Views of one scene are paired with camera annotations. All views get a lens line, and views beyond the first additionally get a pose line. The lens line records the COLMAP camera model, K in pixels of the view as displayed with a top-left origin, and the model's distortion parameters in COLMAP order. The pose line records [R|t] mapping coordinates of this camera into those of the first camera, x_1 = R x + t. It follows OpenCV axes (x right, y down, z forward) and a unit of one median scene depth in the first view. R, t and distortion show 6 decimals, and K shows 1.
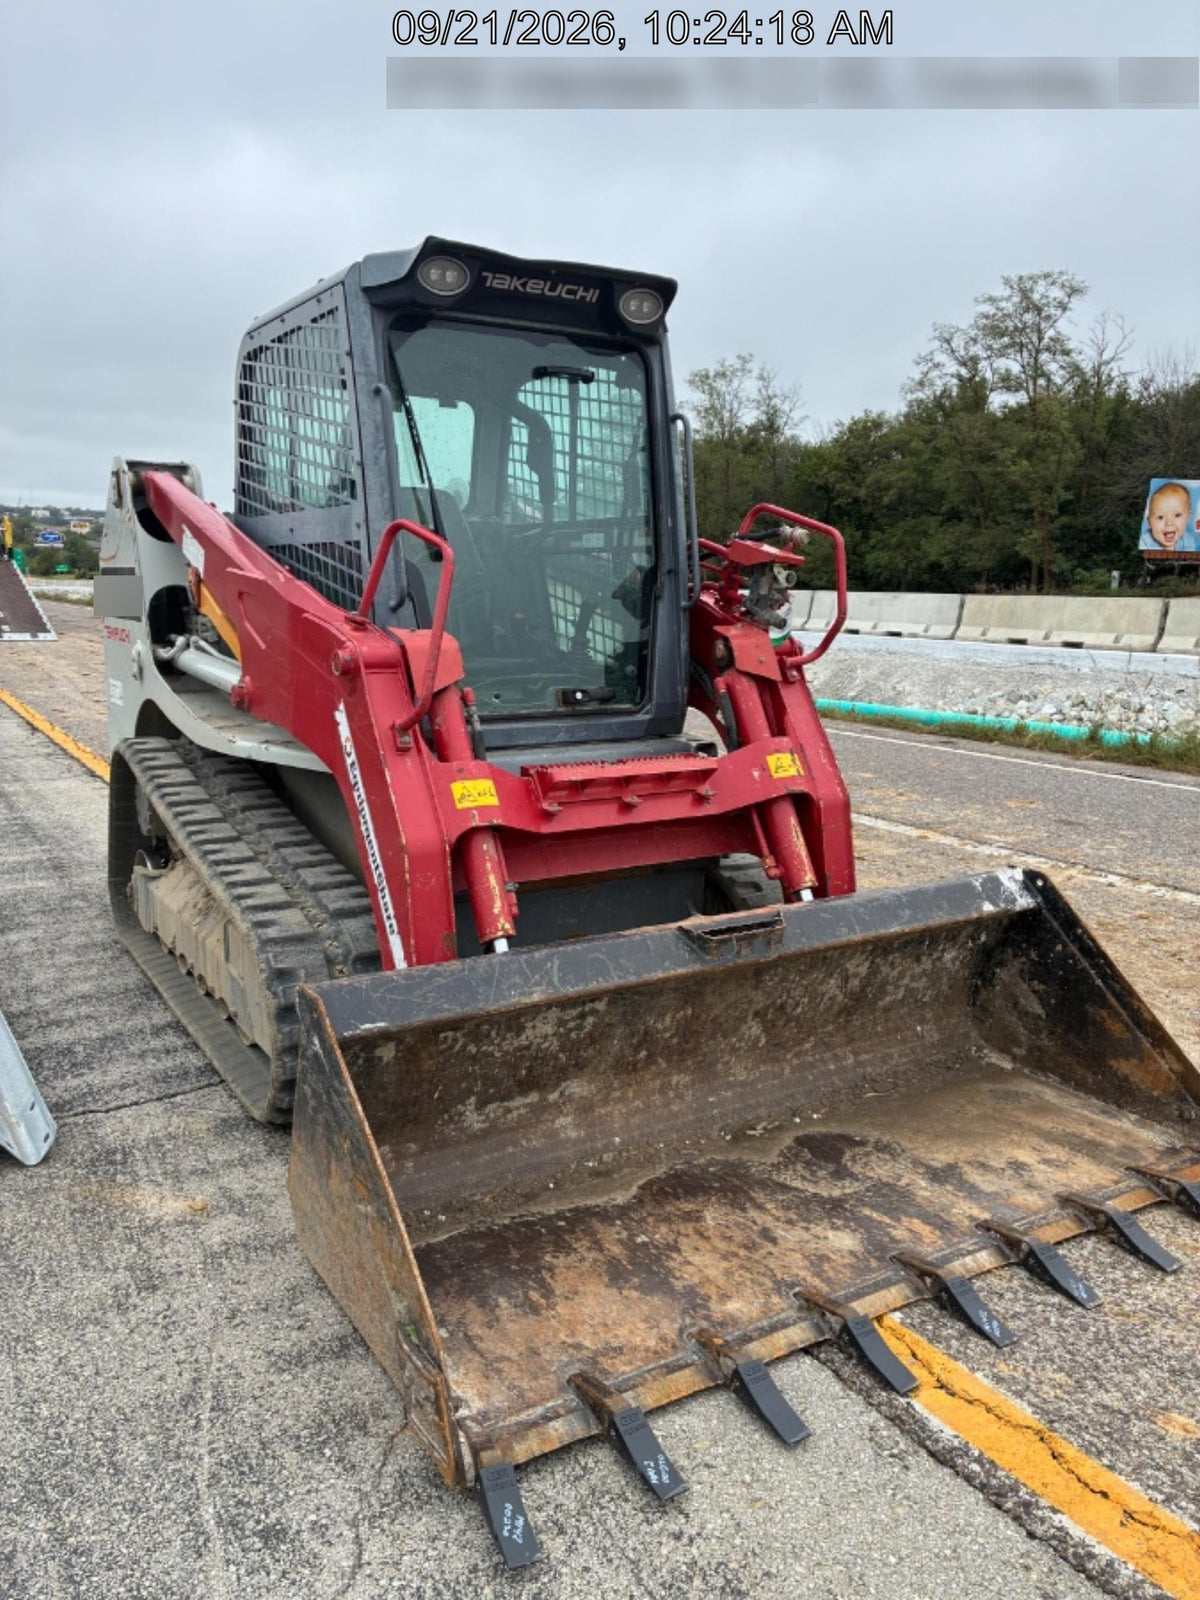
lens RADIAL K [[1209.0, 0, 600.0], [0, 1209.0, 800.0], [0, 0, 1]] dist [0.010824, 0.000179]
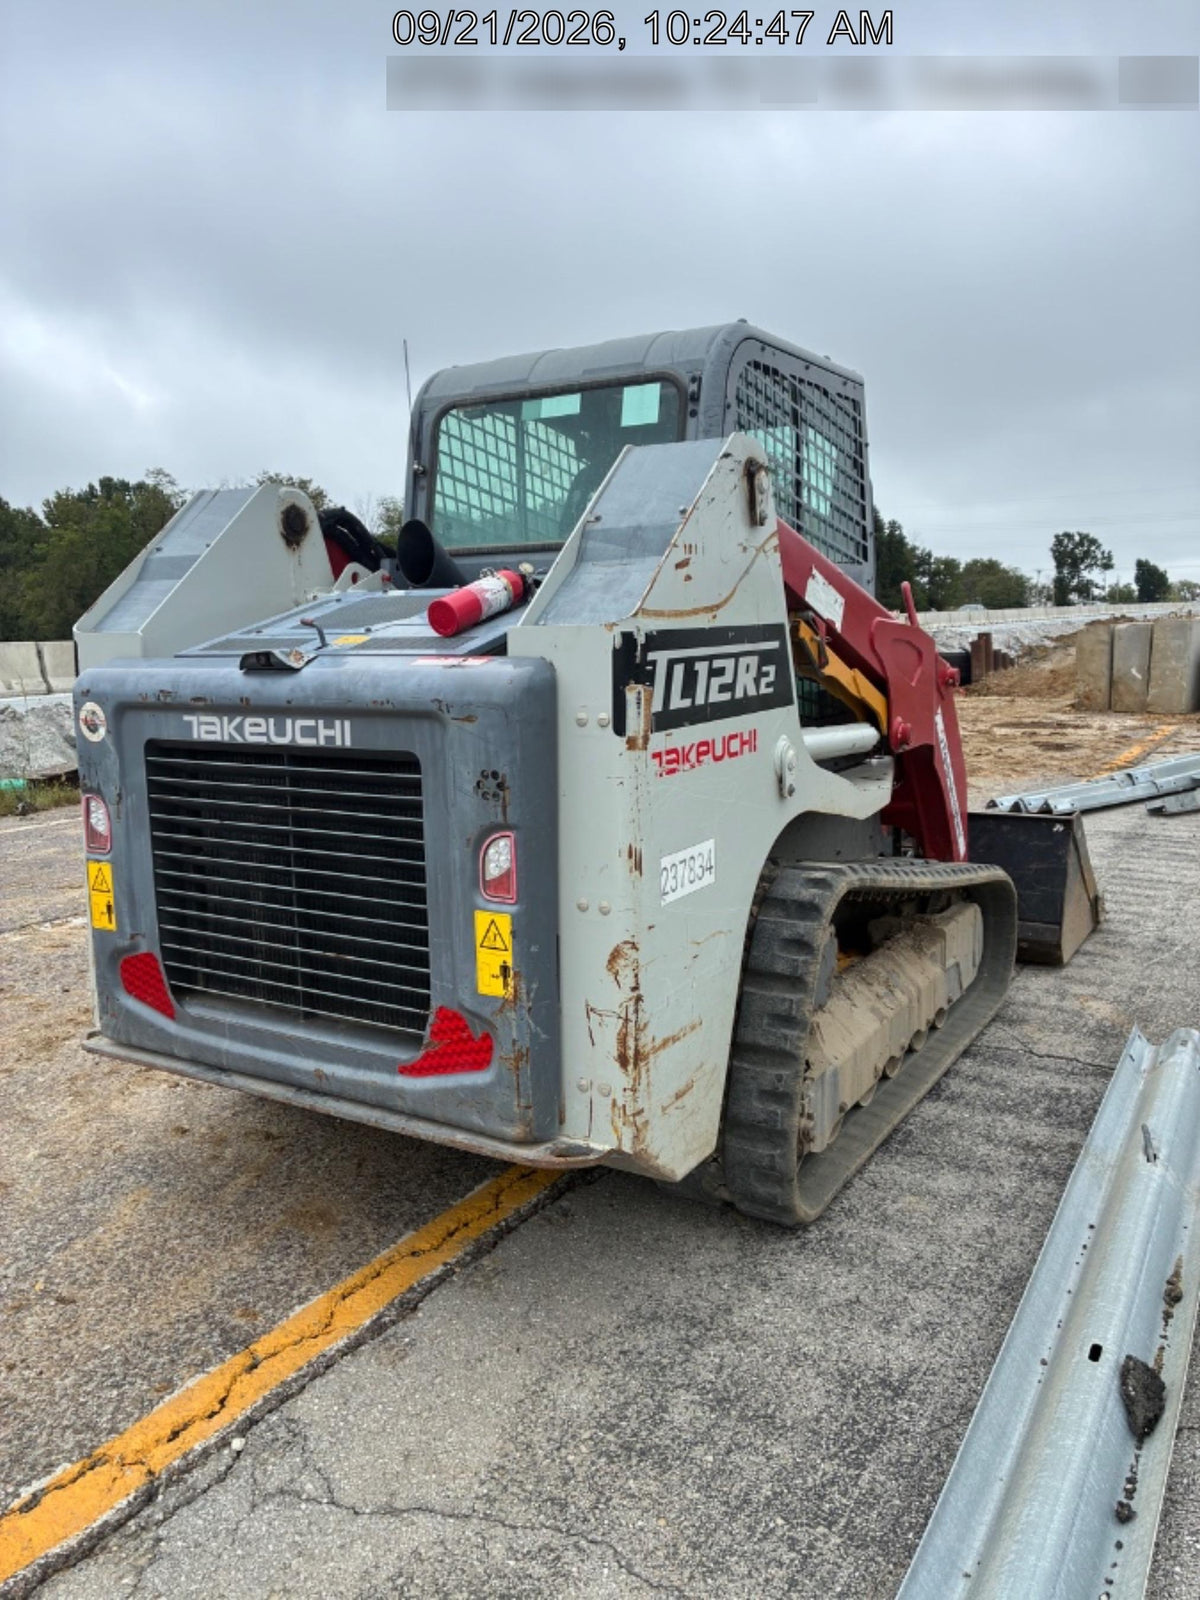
lens RADIAL K [[1211.1, 0, 597.5], [0, 1211.1, 766.3], [0, 0, 1]] dist [0.017492, 0.003015]
pose [[-0.447005, -0.116332, 0.886935, -1.150727], [0.170847, 0.962153, 0.212303, -0.340388], [-0.878065, 0.246431, -0.410212, 1.712809]]
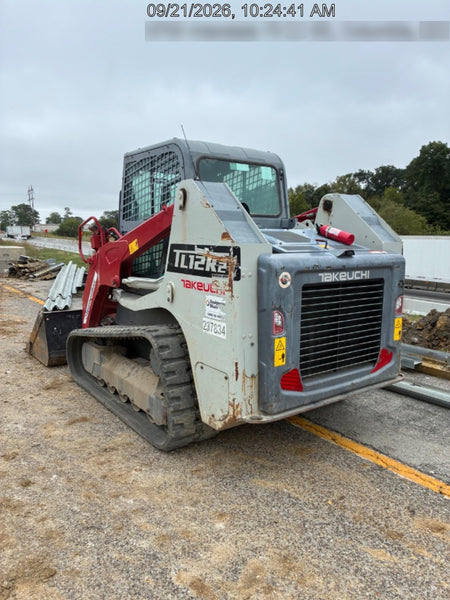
lens RADIAL K [[449.5, 0, 221.8], [0, 449.5, 298.6], [0, 0, 1]] dist [0.050098, -0.001532]
pose [[-0.997491, -0.011674, -0.069823, -0.527301], [-0.032302, 0.952706, 0.302173, -0.402257], [0.062993, 0.303670, -0.950693, 2.108574]]
